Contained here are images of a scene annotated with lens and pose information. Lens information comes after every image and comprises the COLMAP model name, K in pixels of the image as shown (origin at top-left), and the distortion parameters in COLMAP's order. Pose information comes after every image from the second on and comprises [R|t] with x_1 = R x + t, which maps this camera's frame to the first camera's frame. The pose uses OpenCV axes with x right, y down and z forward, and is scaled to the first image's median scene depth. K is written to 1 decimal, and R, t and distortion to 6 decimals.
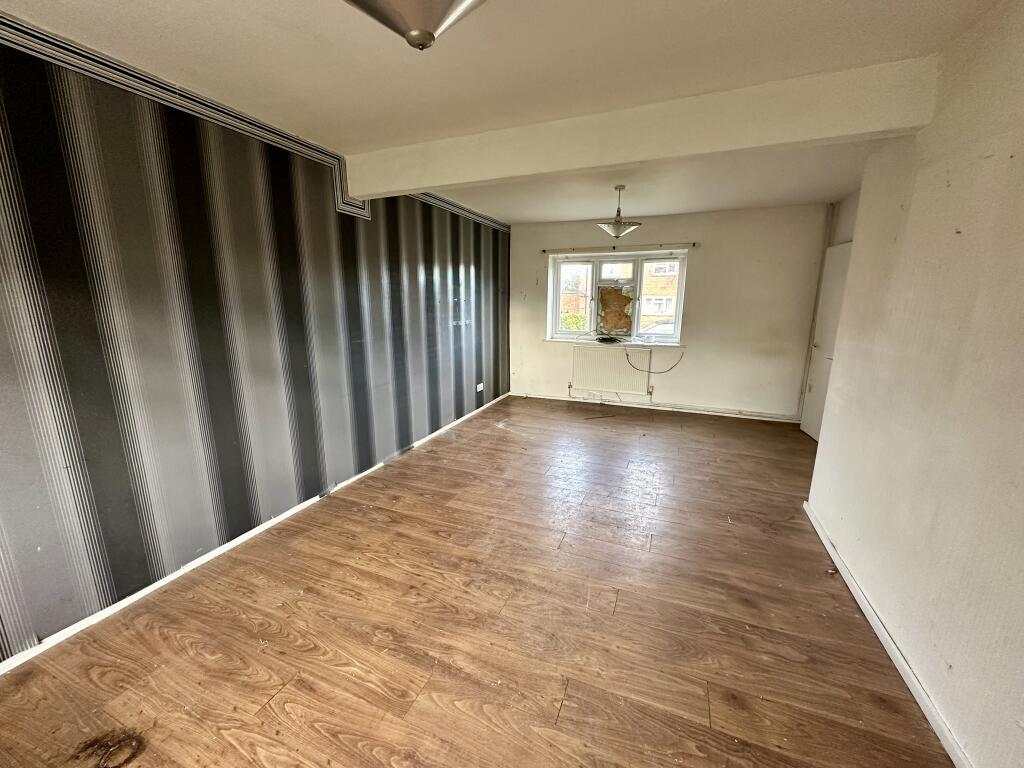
lens RADIAL K [[406.8, 0, 511.3], [0, 406.8, 385.2], [0, 0, 1]] dist [-0.001283, -0.000135]
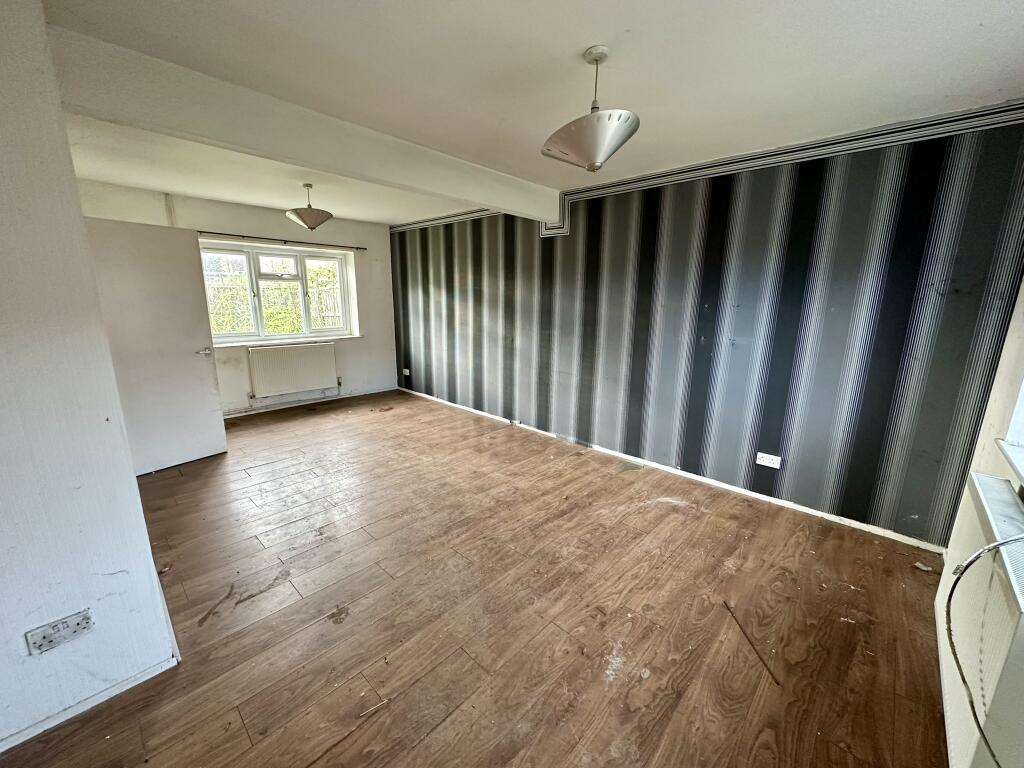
lens RADIAL K [[406.8, 0, 511.3], [0, 406.8, 385.2], [0, 0, 1]] dist [-0.001283, -0.000135]
pose [[-0.360969, 0.192281, -0.912540, 0.777563], [-0.206896, 0.937617, 0.279406, -0.250595], [0.909338, 0.289658, -0.298669, 1.154446]]
